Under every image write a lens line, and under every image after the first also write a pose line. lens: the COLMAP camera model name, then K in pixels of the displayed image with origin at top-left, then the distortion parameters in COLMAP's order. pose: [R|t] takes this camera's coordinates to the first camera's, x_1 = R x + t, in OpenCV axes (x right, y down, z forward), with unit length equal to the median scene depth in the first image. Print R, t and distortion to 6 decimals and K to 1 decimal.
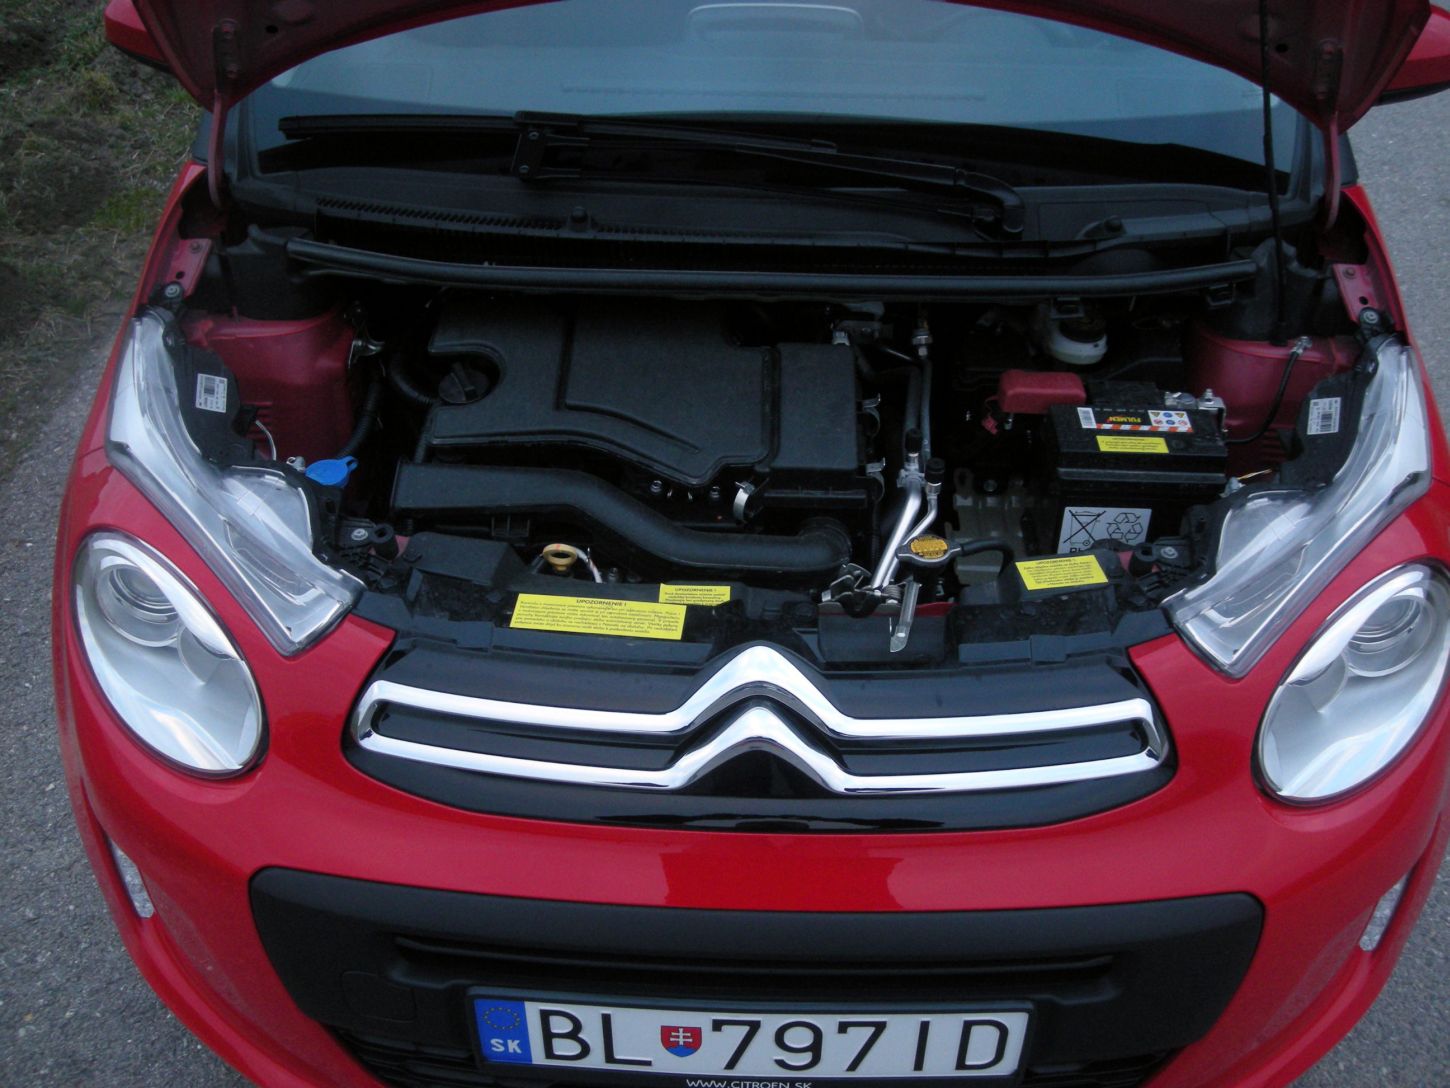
lens RADIAL K [[1534.7, 0, 725.0], [0, 1534.7, 544.0], [0, 0, 1]] dist [-0.166725, 0.066015]
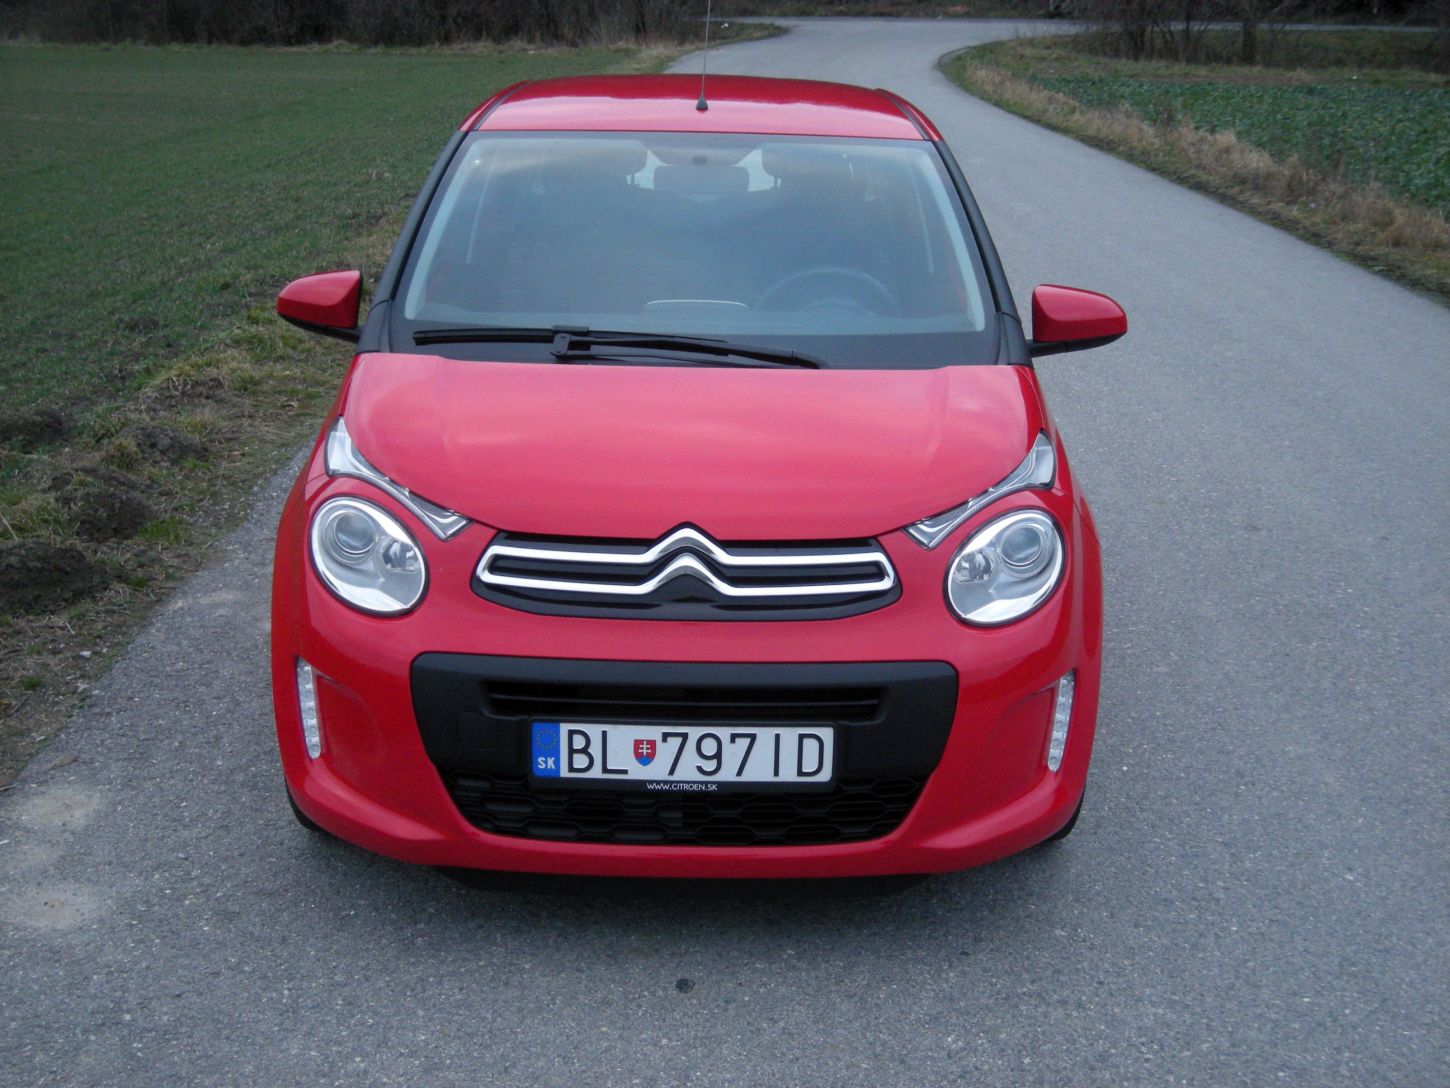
lens RADIAL K [[1837.3, 0, 725.0], [0, 1837.3, 544.0], [0, 0, 1]] dist [-0.139482, 0.002472]
pose [[0.999106, 0.006765, 0.041728, -0.025939], [0.007859, 0.940179, -0.340590, 0.835424], [-0.041536, 0.340614, 0.939285, -1.150699]]
